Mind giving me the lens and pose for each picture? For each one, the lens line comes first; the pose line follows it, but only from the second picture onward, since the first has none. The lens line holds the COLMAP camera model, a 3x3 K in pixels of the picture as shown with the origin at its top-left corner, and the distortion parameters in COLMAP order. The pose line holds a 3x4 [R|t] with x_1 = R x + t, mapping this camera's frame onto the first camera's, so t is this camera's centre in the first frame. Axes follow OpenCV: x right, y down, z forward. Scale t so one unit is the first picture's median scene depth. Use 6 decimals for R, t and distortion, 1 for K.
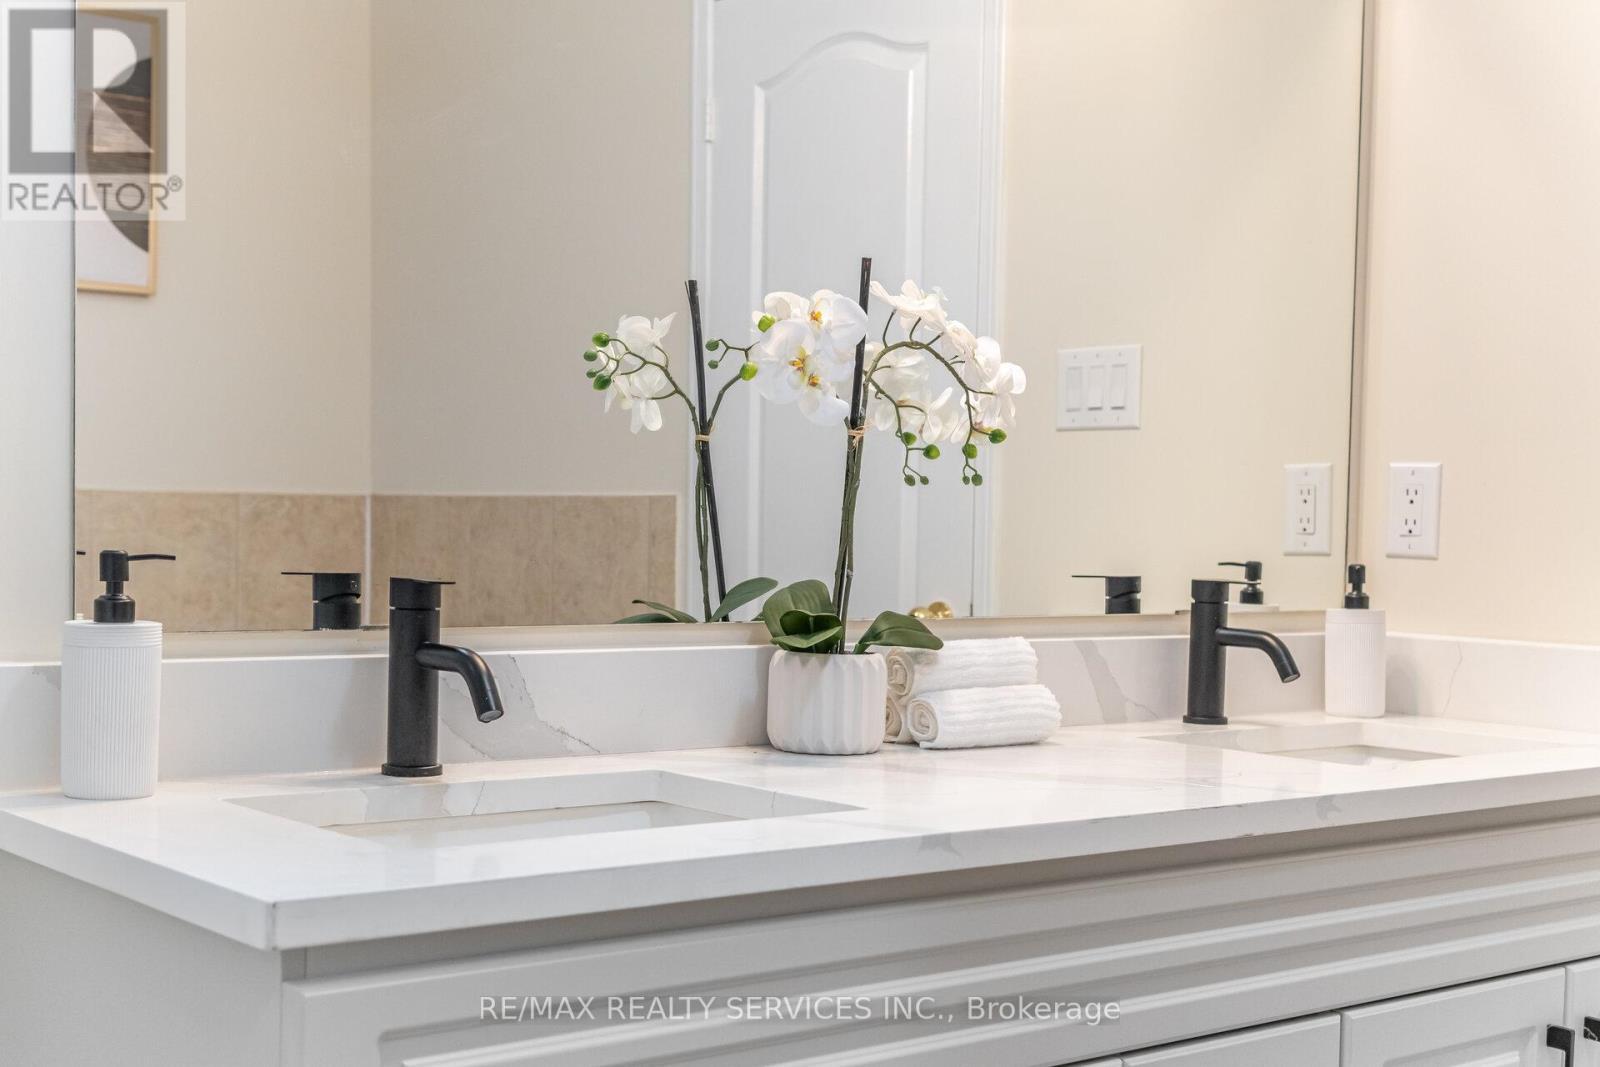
lens RADIAL K [[654.7, 0, 793.7], [0, 654.7, 528.3], [0, 0, 1]] dist [-0.001141, 0.000065]
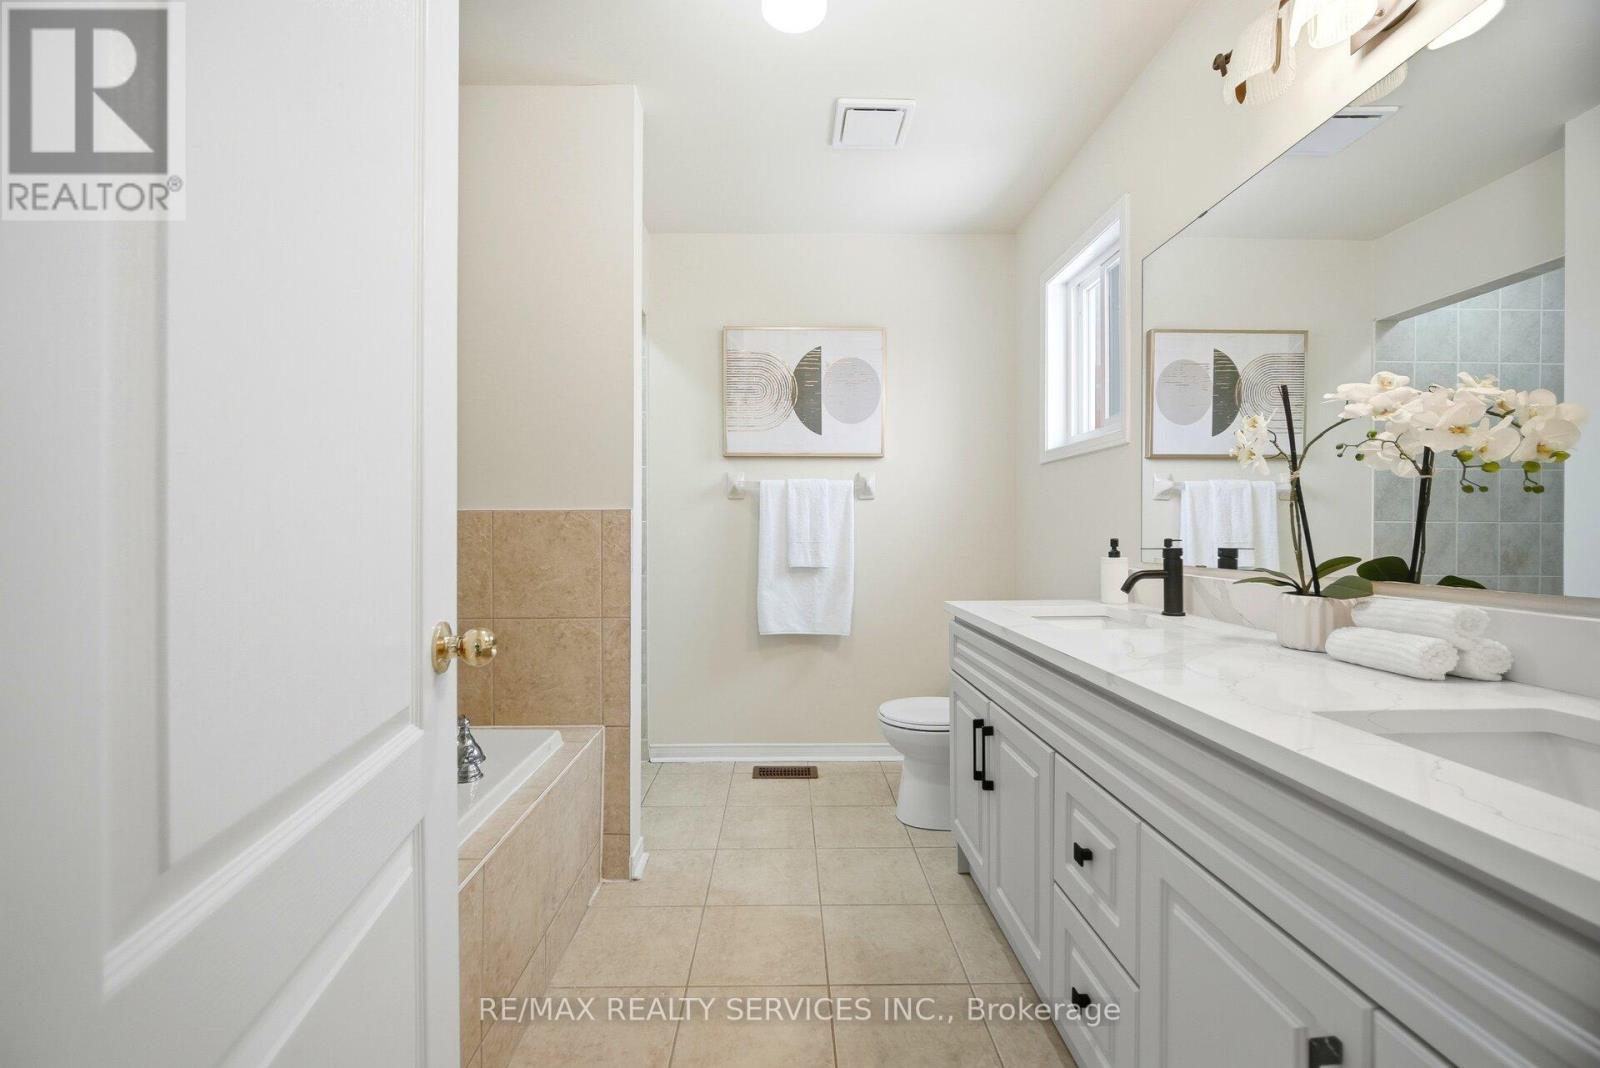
lens RADIAL K [[654.7, 0, 793.7], [0, 654.7, 528.8], [0, 0, 1]] dist [-0.001141, 0.000065]
pose [[0.809055, -0.020089, -0.587390, -0.193068], [0.015483, 0.999797, -0.012867, 0.001212], [0.587529, 0.001315, 0.809202, -1.118605]]
